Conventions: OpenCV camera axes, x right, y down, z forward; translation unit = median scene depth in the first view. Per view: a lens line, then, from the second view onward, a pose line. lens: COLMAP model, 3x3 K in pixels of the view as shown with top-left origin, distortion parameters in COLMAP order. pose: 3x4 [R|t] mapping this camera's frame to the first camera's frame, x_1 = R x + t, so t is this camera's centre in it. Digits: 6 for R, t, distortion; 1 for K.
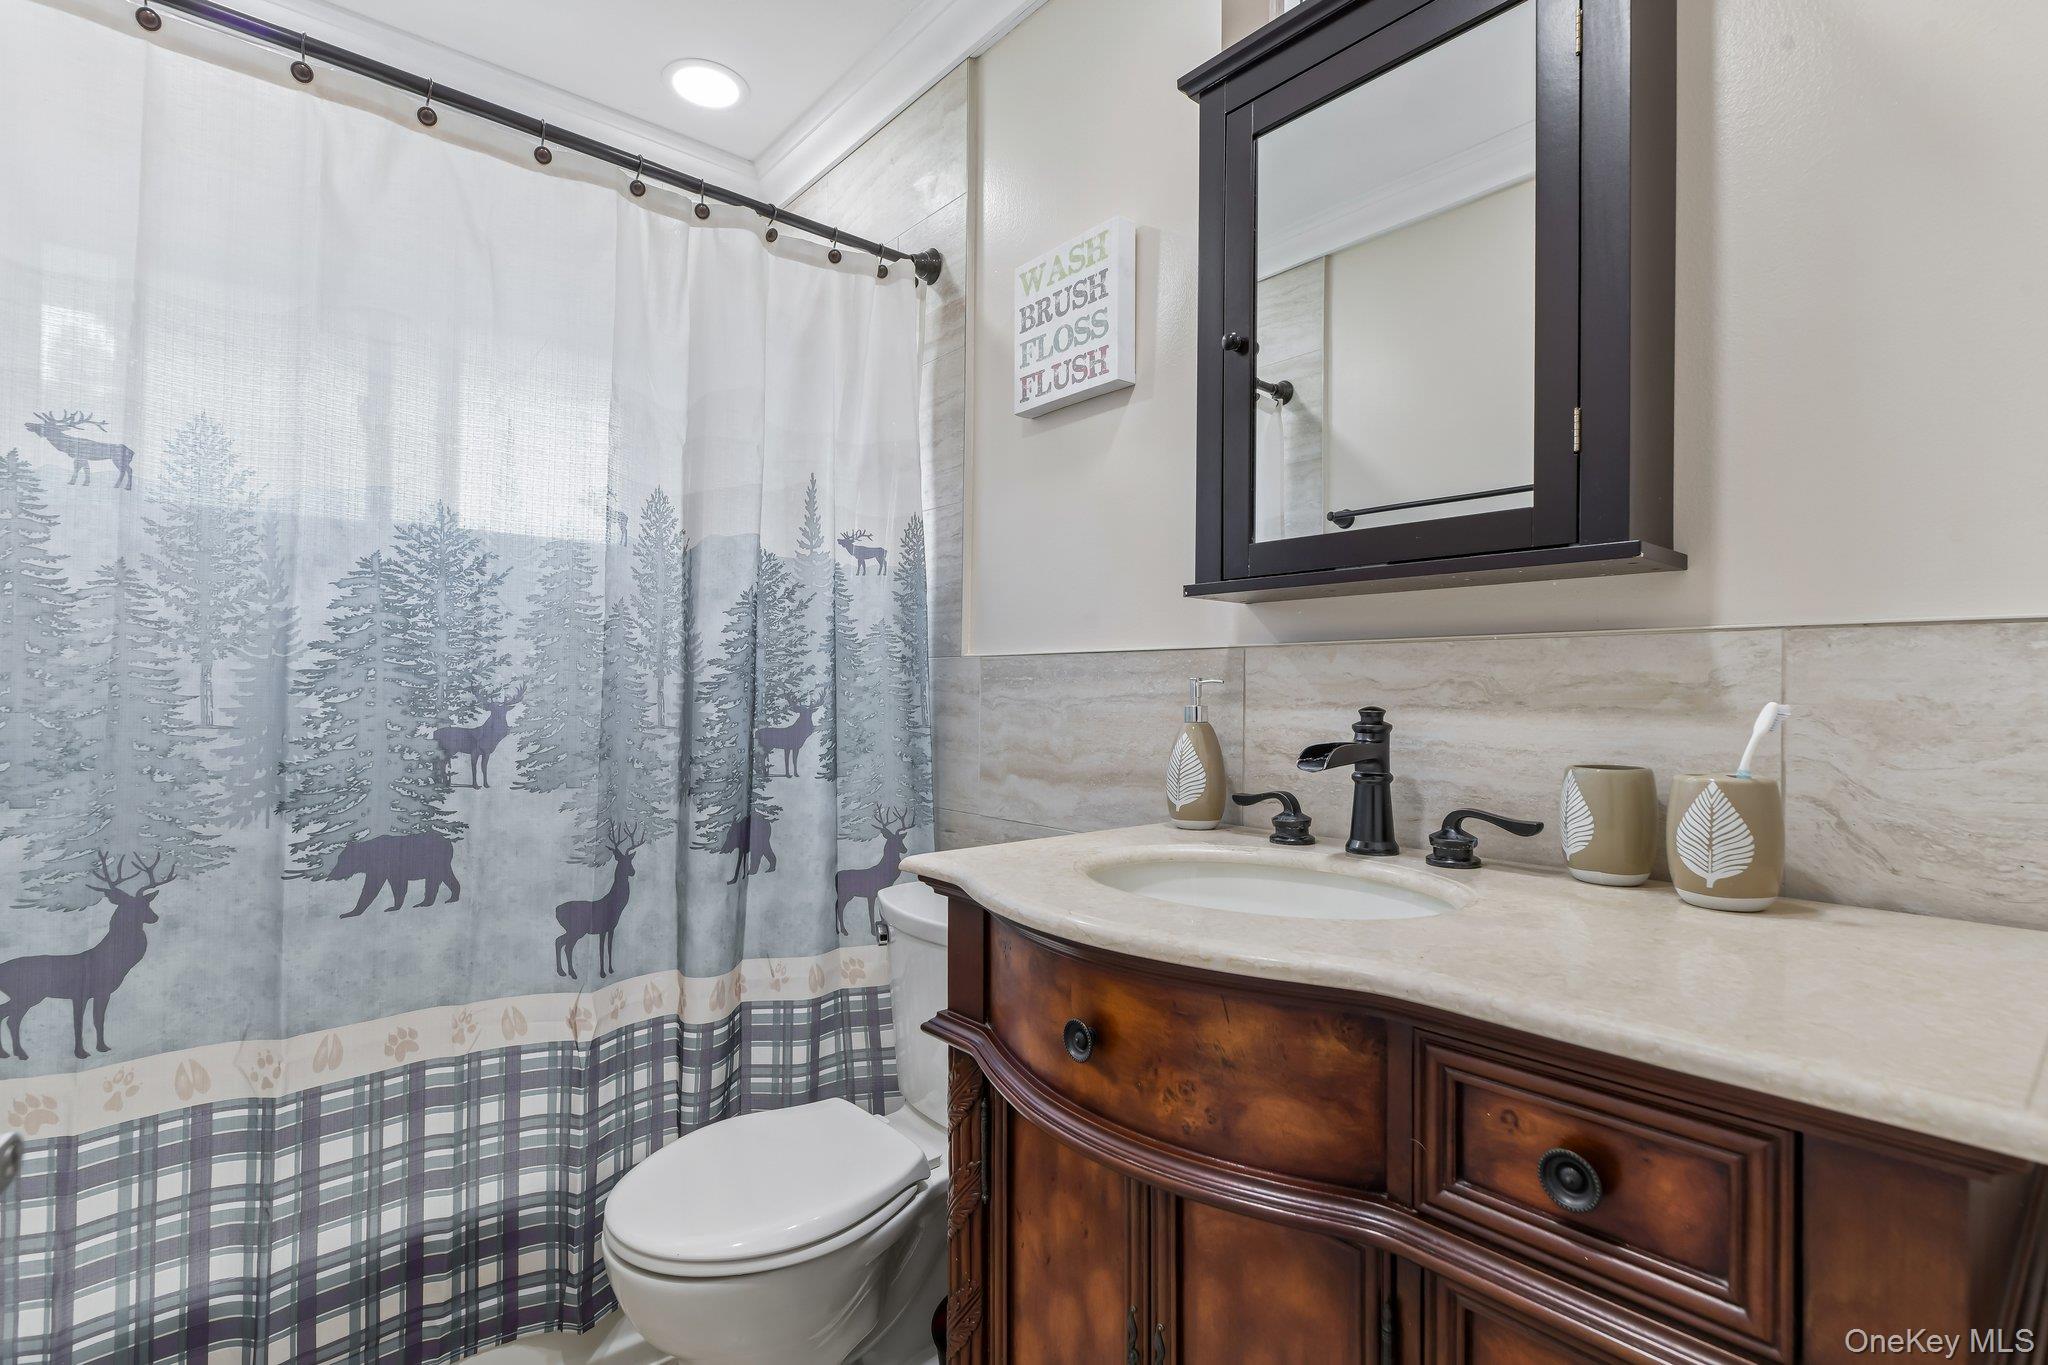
lens RADIAL K [[943.9, 0, 1022.2], [0, 943.9, 706.1], [0, 0, 1]] dist [0.003834, -0.000992]
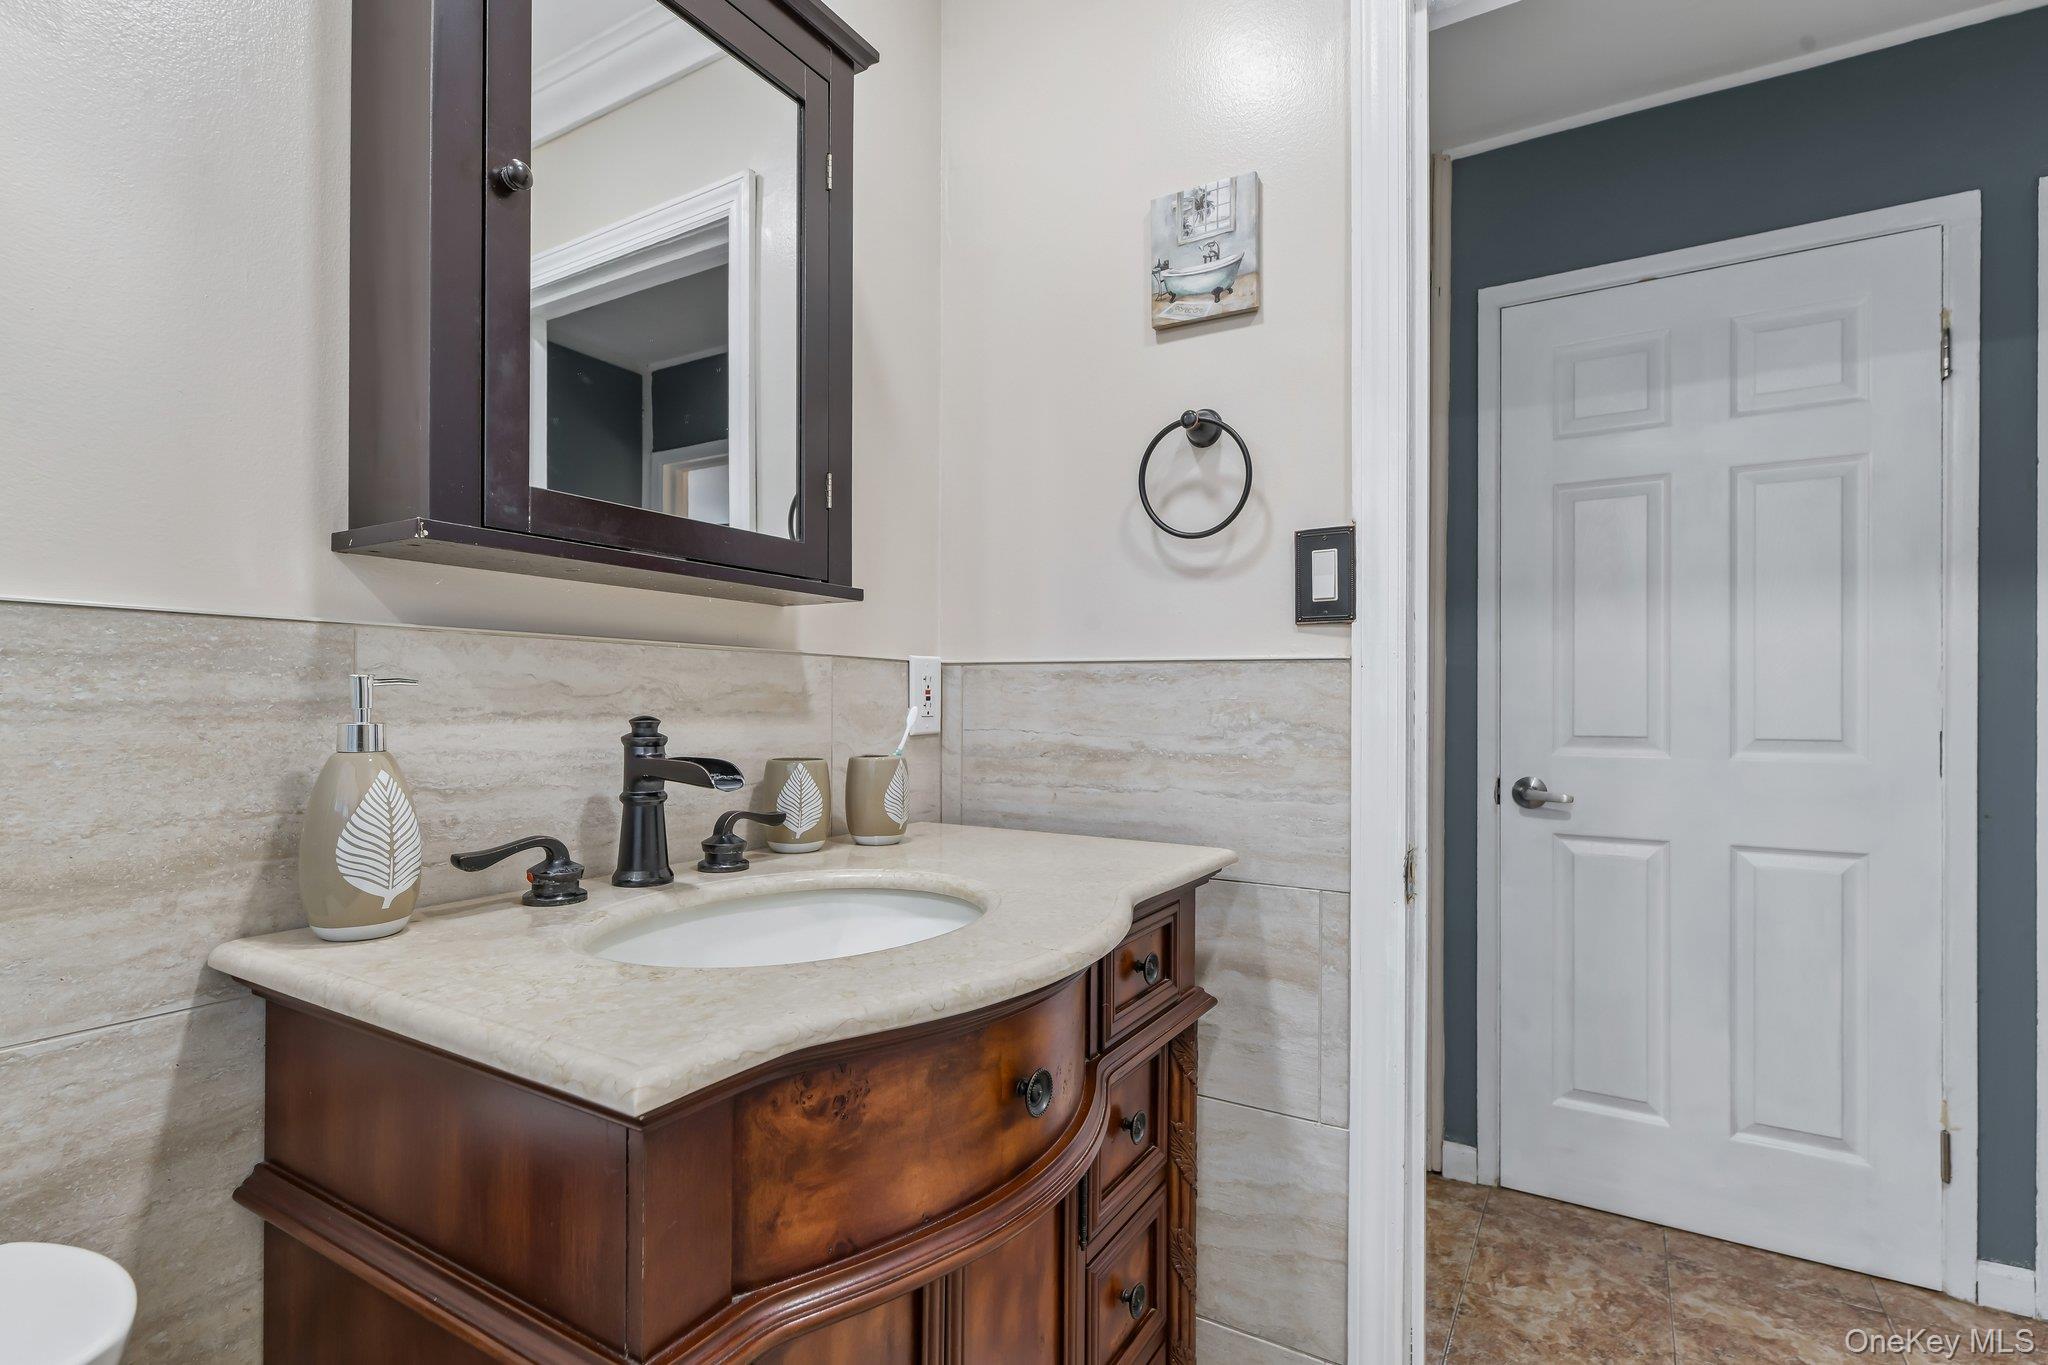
lens RADIAL K [[960.1, 0, 1034.7], [0, 960.1, 689.5], [0, 0, 1]] dist [0.001712, -0.000598]
pose [[-0.303356, 0.000710, 0.952877, -0.555975], [0.002964, 0.999996, 0.000199, -0.022131], [-0.952873, 0.002885, -0.303356, 0.870621]]
